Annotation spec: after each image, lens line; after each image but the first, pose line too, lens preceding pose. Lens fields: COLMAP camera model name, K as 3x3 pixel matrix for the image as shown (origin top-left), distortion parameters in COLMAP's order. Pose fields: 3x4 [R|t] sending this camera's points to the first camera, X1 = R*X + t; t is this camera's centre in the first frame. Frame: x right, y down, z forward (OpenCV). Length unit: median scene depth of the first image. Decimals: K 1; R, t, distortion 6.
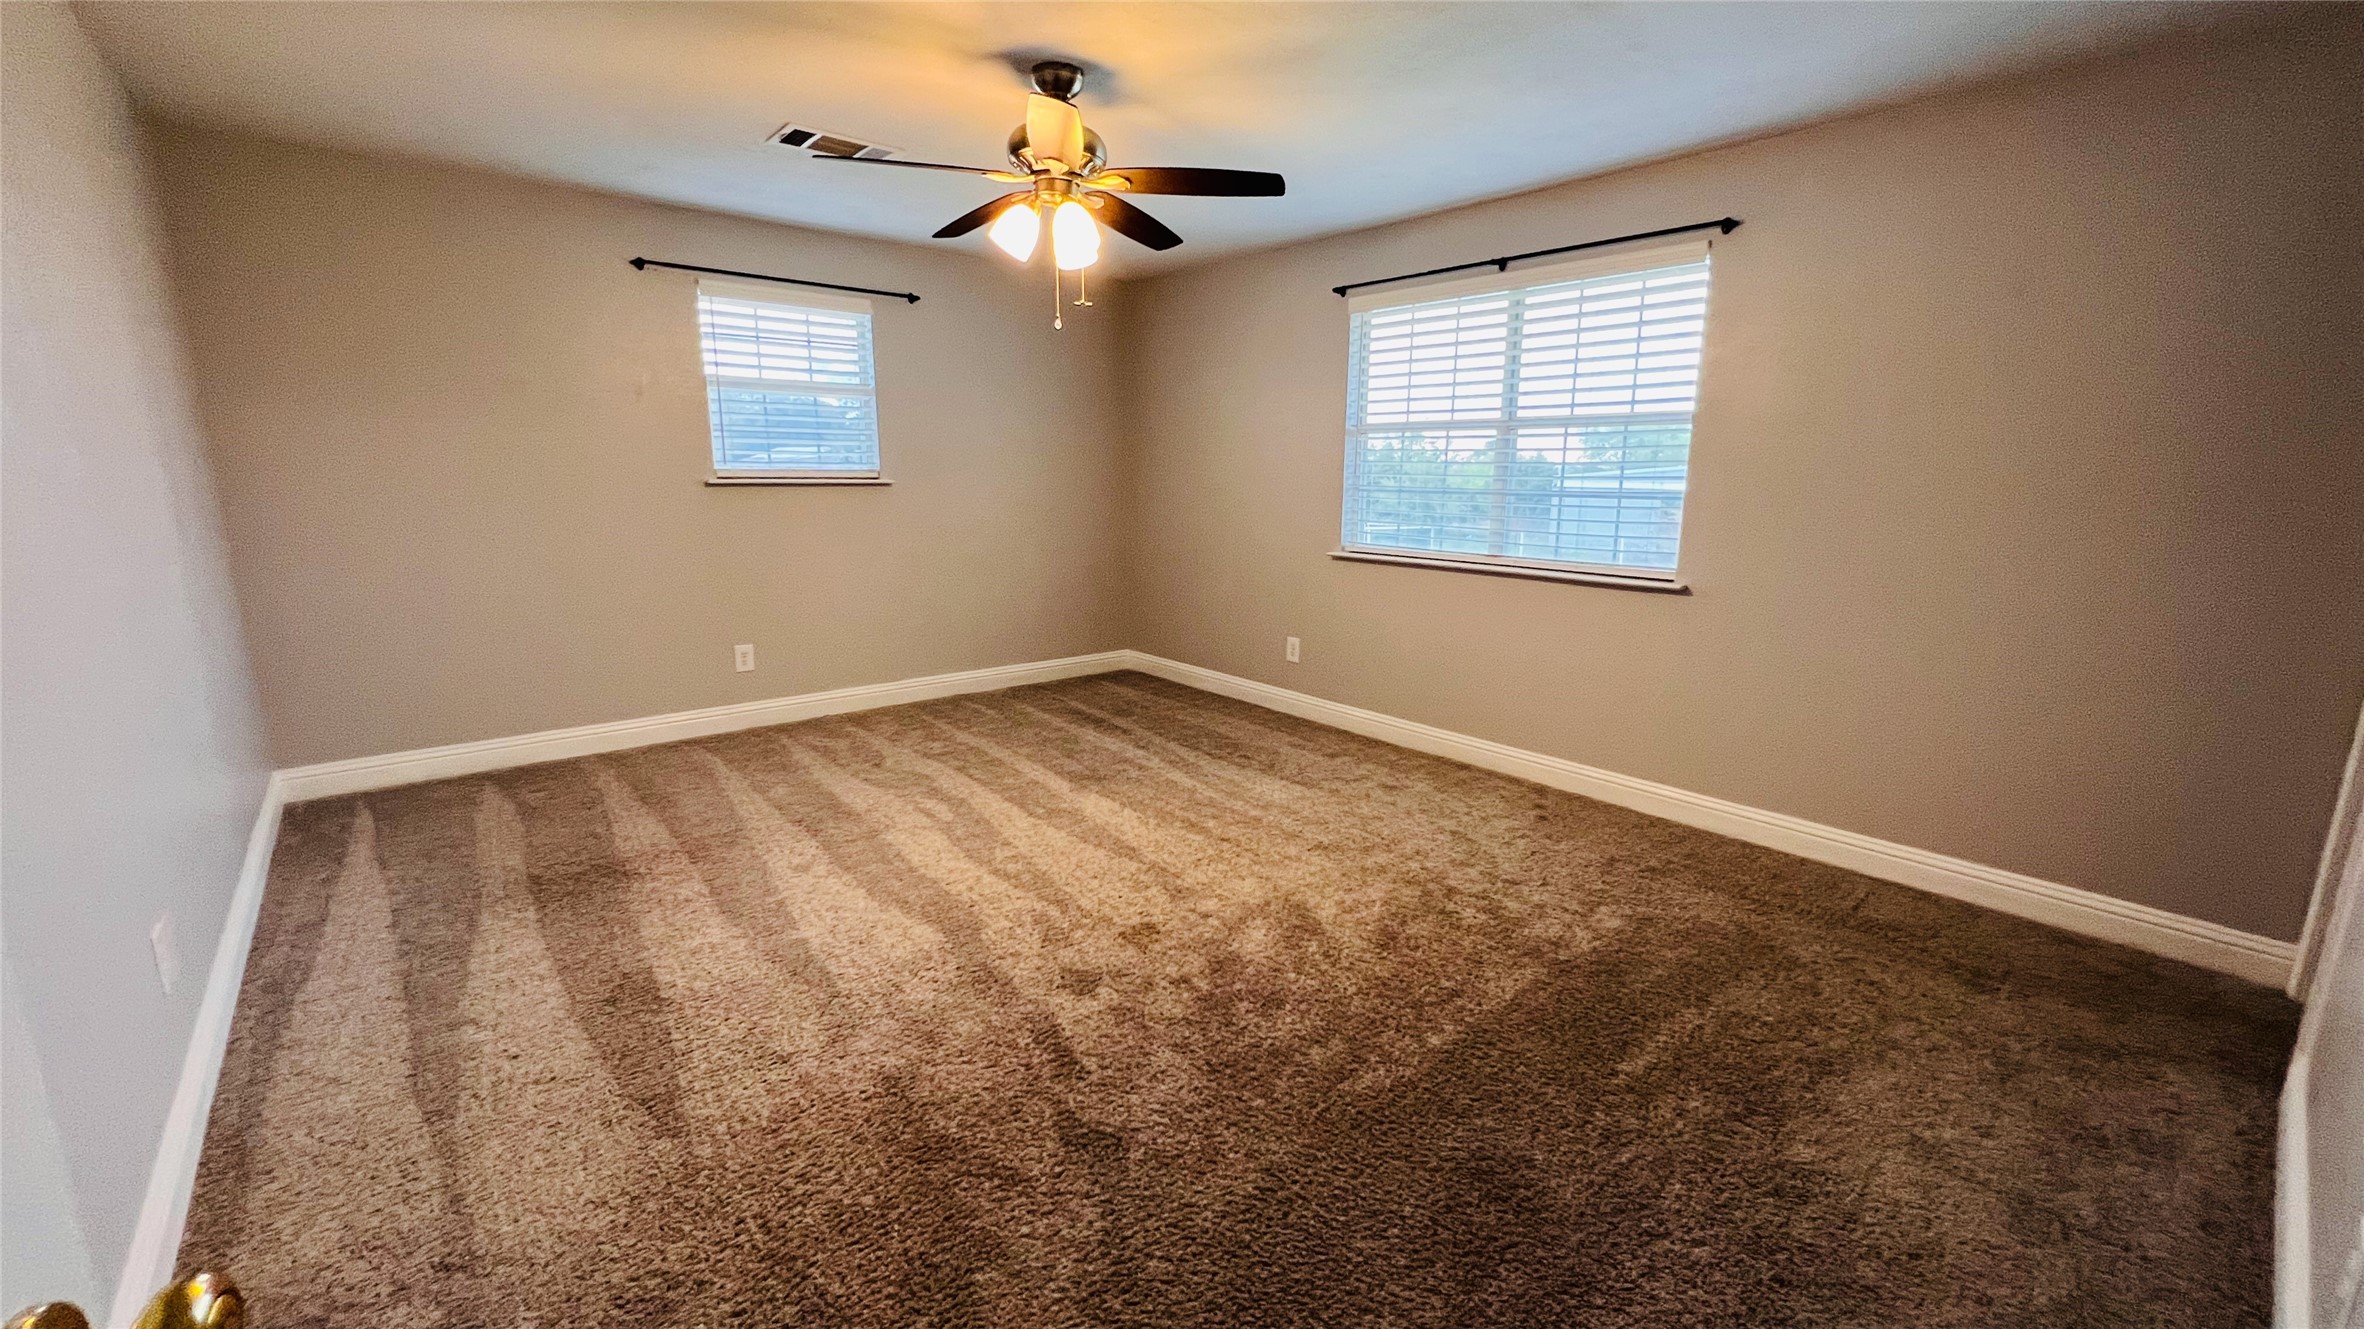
lens RADIAL K [[941.5, 0, 1186.4], [0, 941.5, 660.8], [0, 0, 1]] dist [-0.000229, -0.000042]
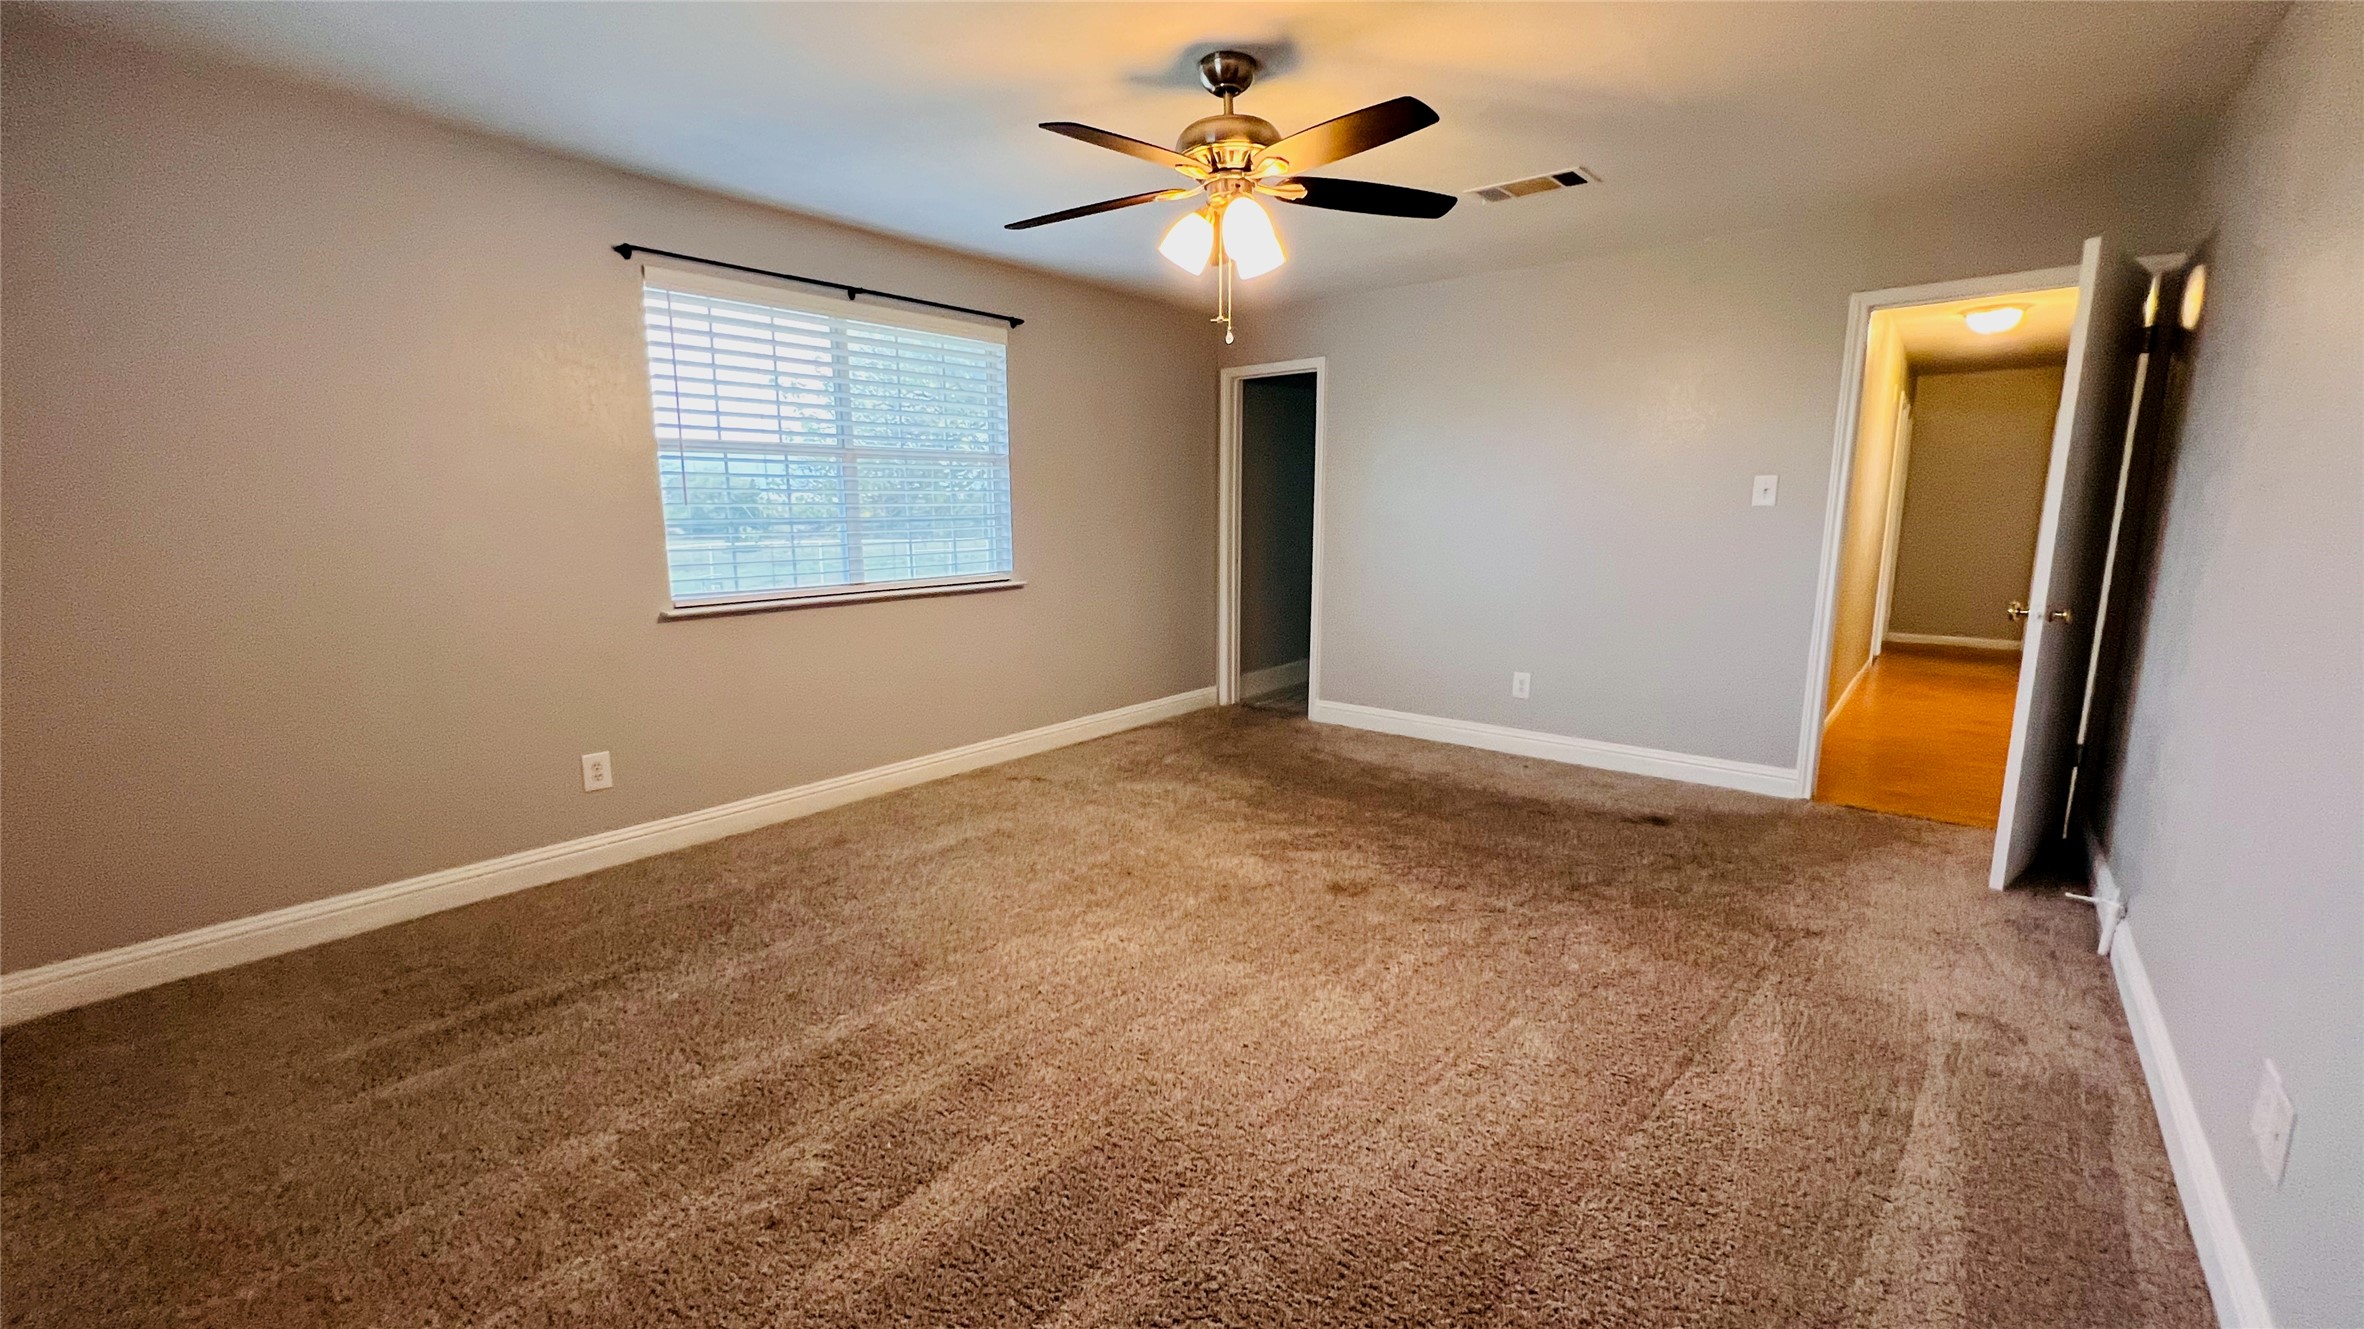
lens RADIAL K [[941.5, 0, 1186.4], [0, 941.5, 660.8], [0, 0, 1]] dist [-0.000229, -0.000042]
pose [[-0.164808, -0.177625, 0.970200, -0.679450], [0.196363, 0.958051, 0.208757, -0.166374], [-0.966582, 0.224916, -0.123015, 0.774775]]
